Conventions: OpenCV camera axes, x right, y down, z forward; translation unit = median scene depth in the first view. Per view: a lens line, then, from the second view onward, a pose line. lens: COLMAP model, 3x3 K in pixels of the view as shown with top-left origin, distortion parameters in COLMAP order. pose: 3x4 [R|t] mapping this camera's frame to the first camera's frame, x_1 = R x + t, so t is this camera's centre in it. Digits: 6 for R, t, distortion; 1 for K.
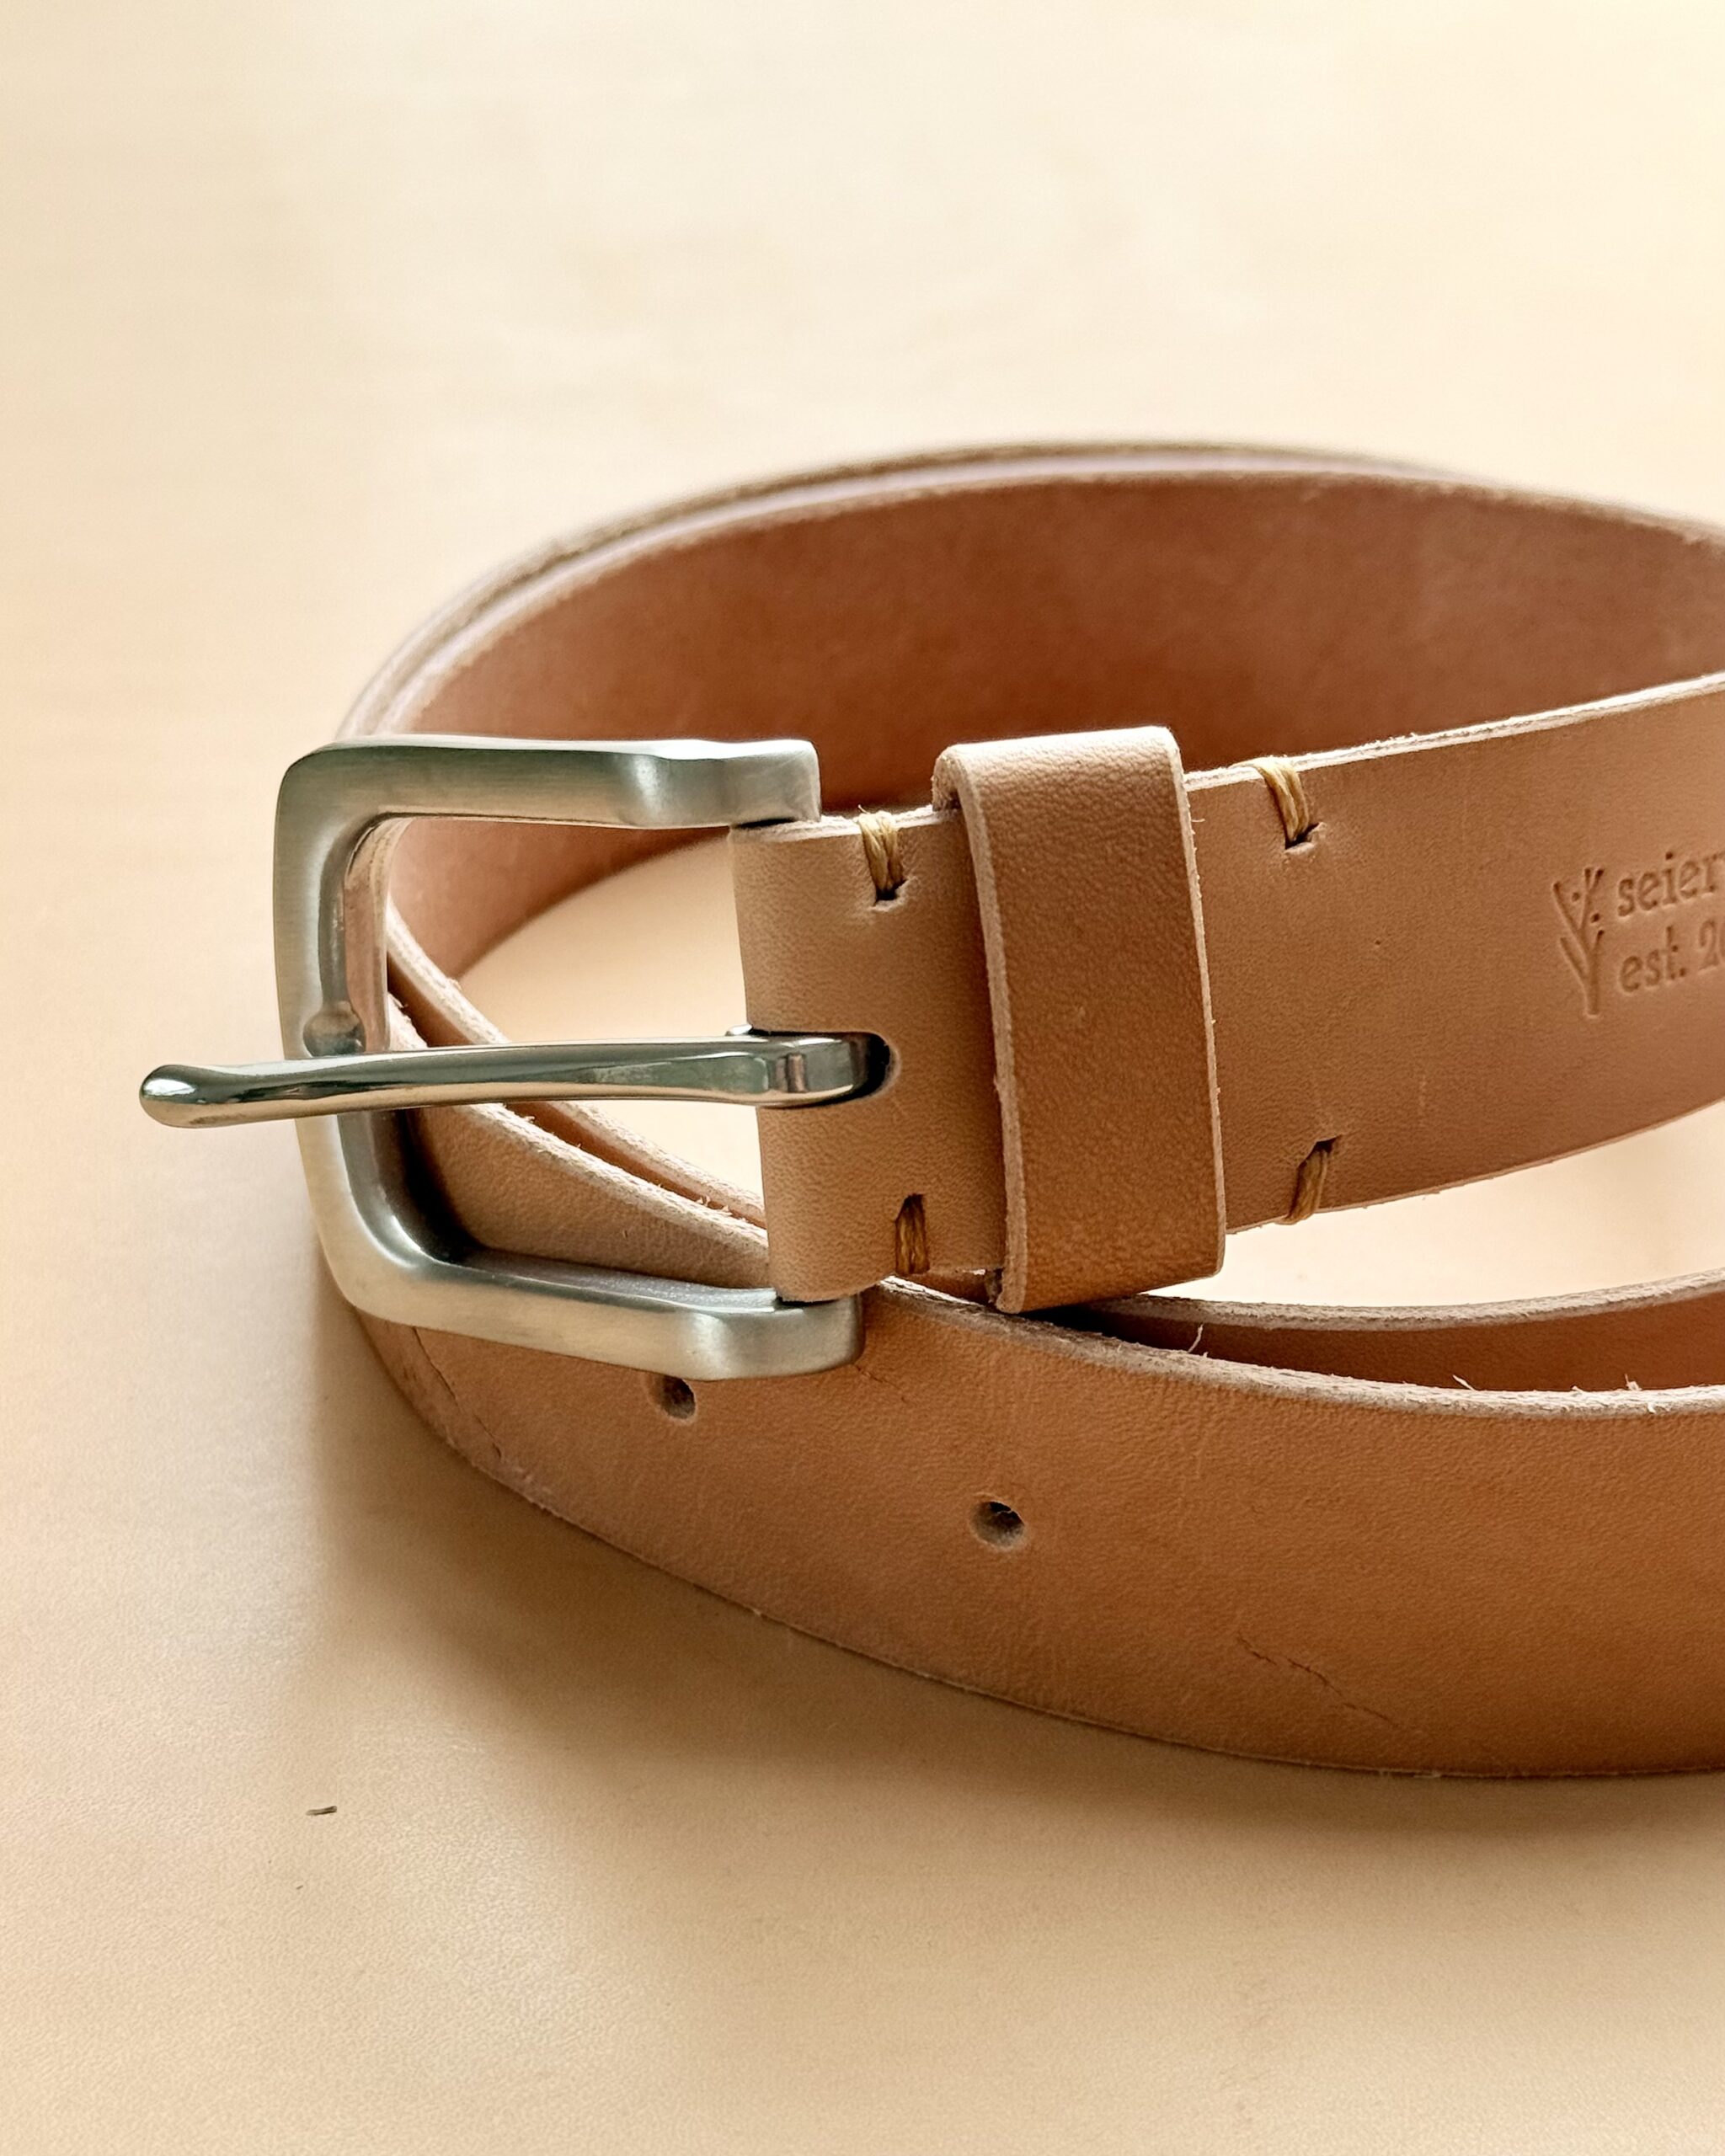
lens RADIAL K [[4255.9, 0, 862.5], [0, 4255.9, 1078.0], [0, 0, 1]] dist [0.115169, 0.278868]
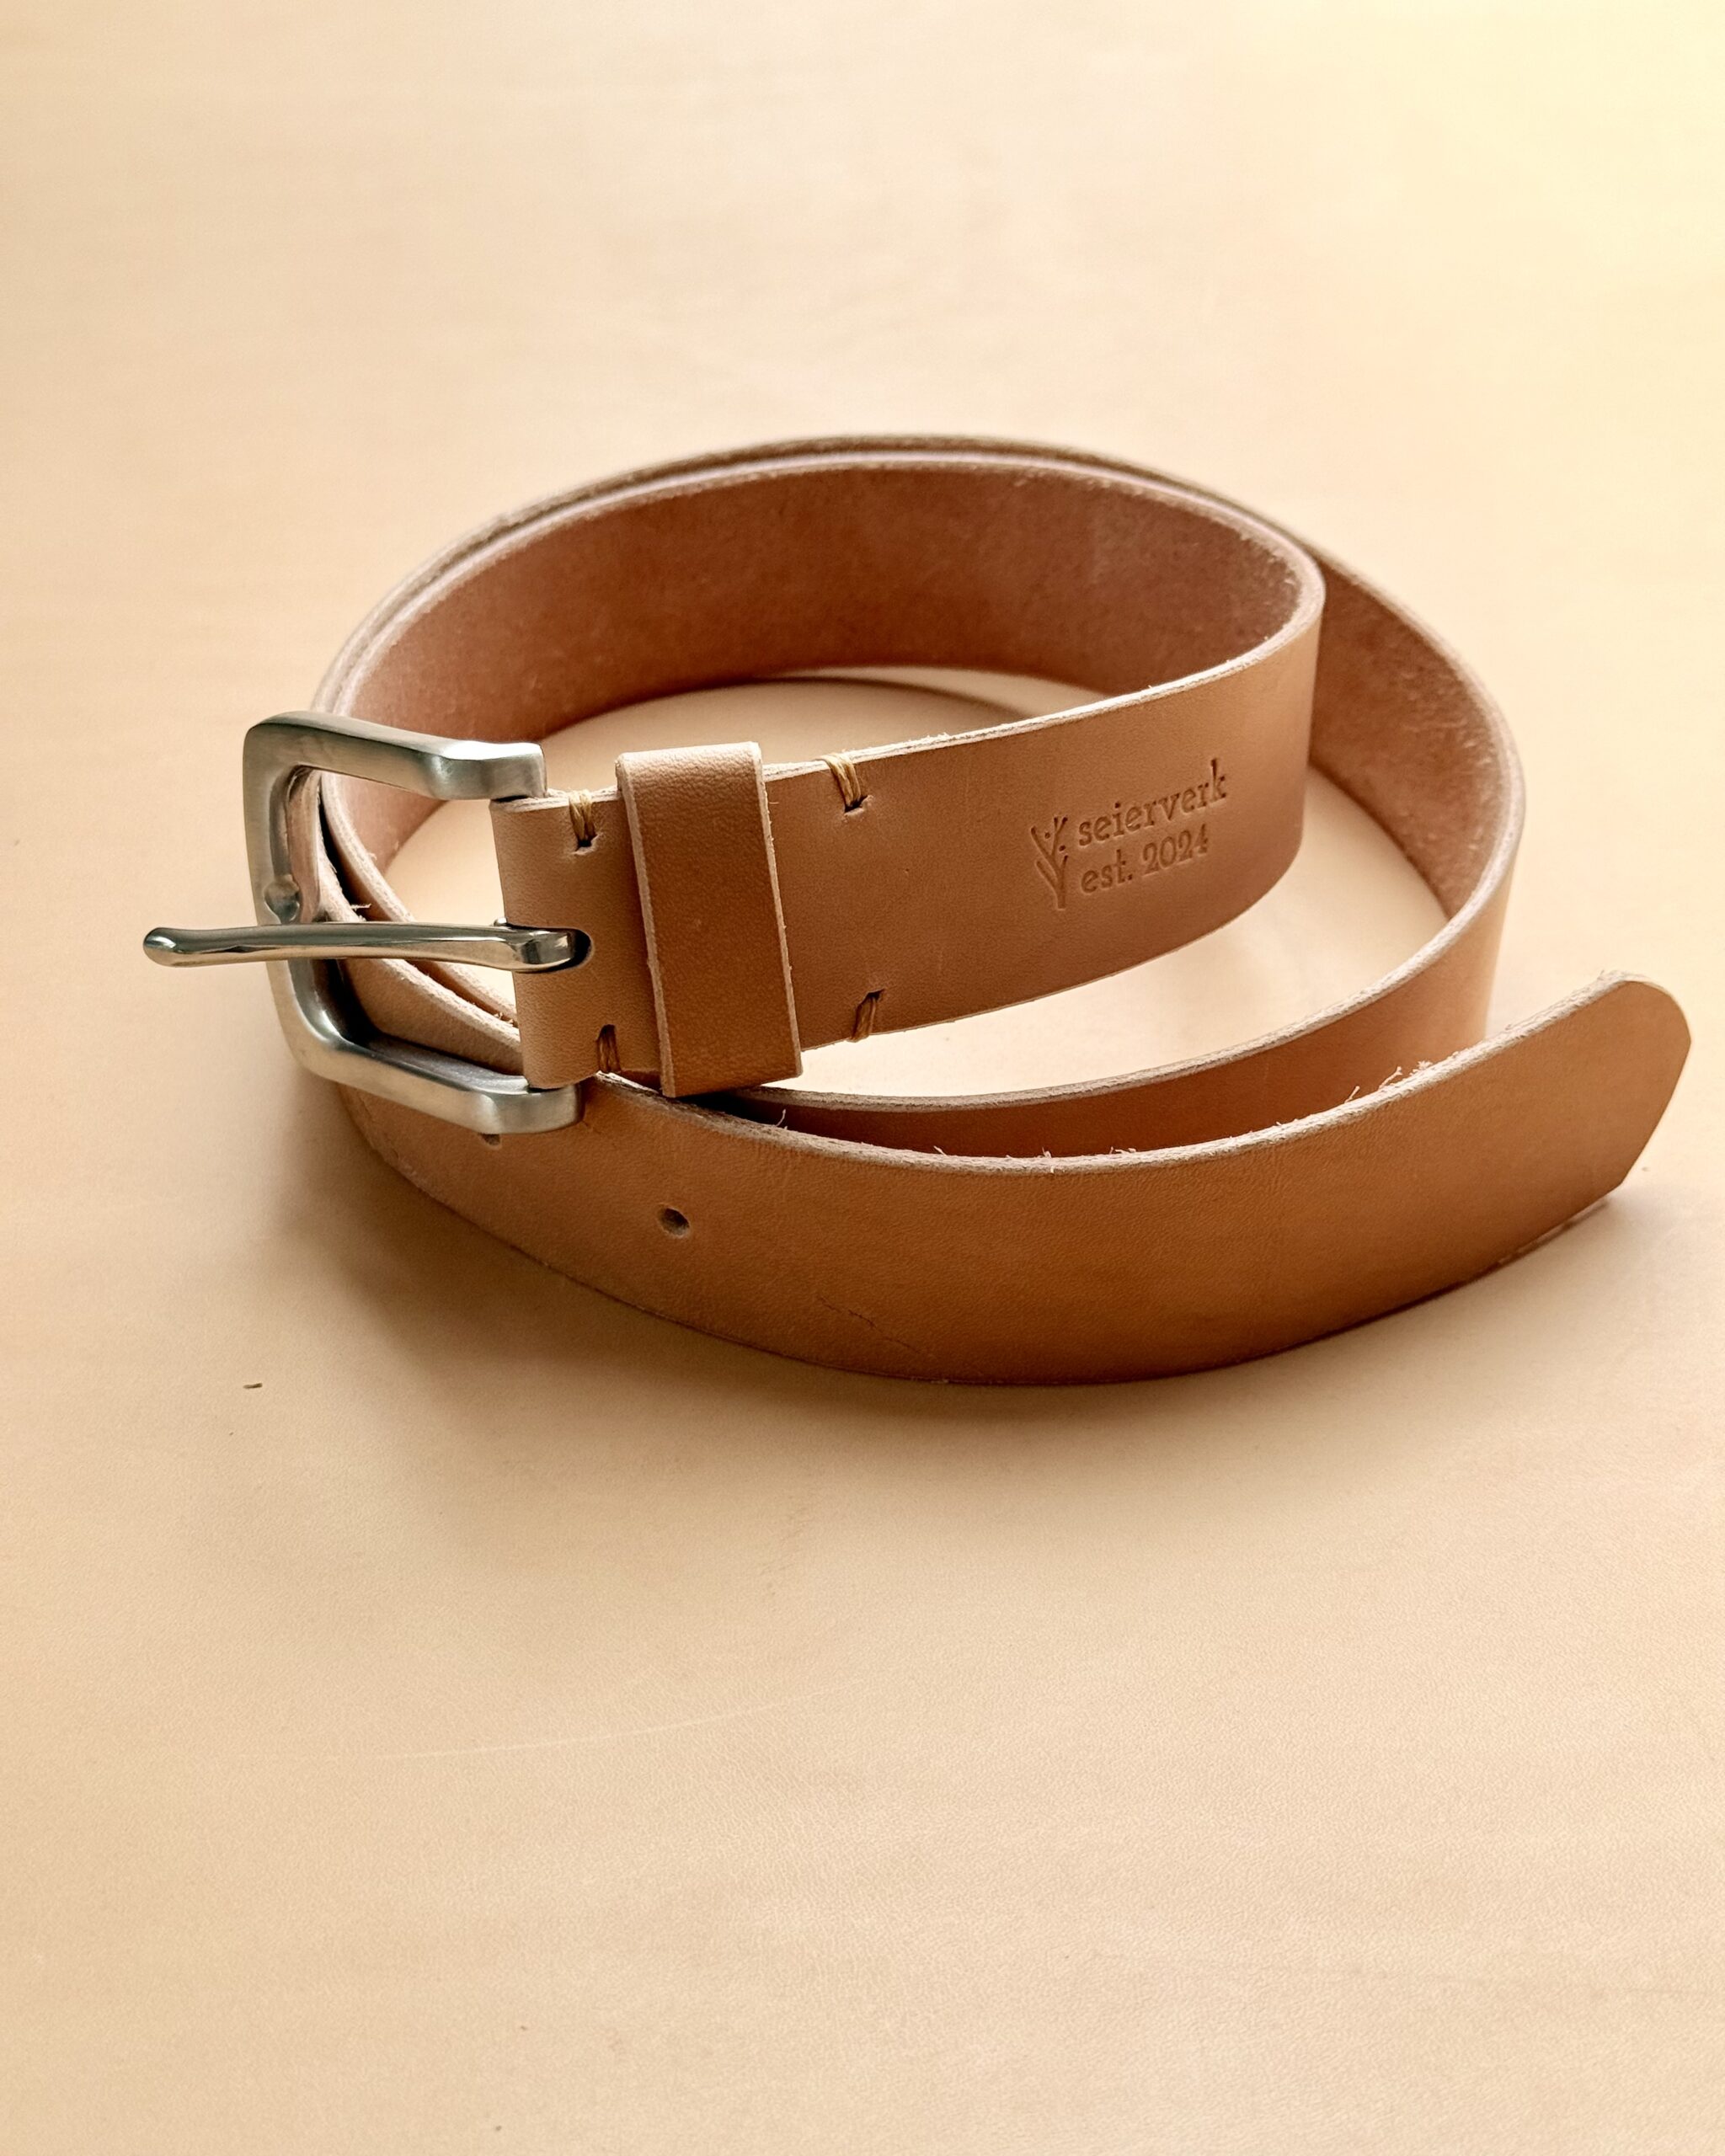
lens RADIAL K [[3448.7, 0, 835.6], [0, 3448.7, 1036.8], [0, 0, 1]] dist [0.205038, -0.212799]
pose [[0.996119, 0.023498, -0.084828, 0.201749], [-0.013529, 0.993130, 0.116230, -0.117209], [0.086976, -0.114631, 0.989593, -0.278250]]
